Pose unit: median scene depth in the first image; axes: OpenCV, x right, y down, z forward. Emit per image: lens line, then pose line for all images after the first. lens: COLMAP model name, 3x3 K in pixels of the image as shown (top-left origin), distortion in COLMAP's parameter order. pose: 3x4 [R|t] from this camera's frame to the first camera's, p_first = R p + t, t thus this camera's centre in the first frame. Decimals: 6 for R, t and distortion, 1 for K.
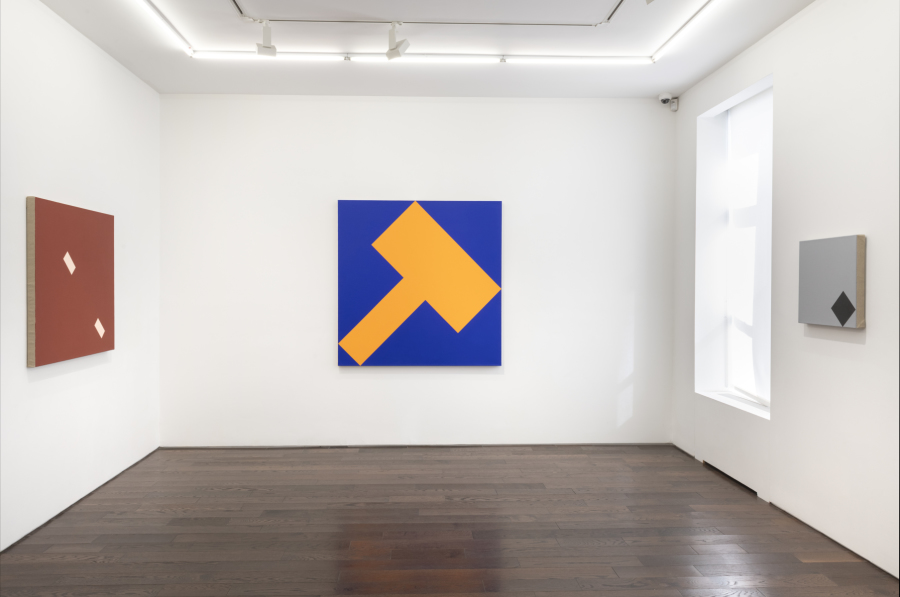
lens RADIAL K [[641.8, 0, 454.2], [0, 641.8, 293.2], [0, 0, 1]] dist [0.038515, 0.004311]
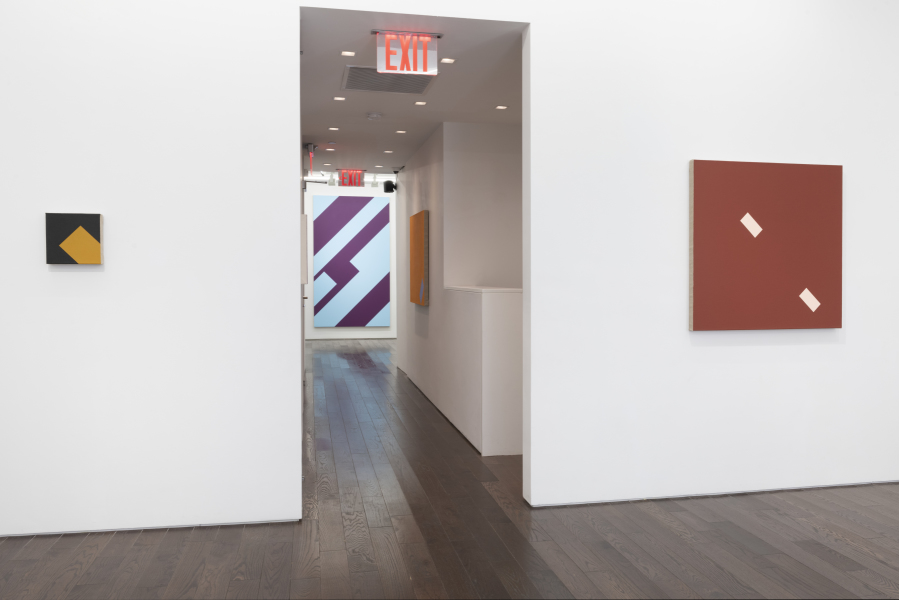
lens RADIAL K [[775.2, 0, 454.8], [0, 775.2, 281.3], [0, 0, 1]] dist [0.004297, -0.002786]
pose [[0.148852, 0.005813, -0.988842, 0.330959], [-0.014772, 0.999884, 0.003655, 0.027060], [0.988749, 0.014064, 0.148921, 0.324922]]
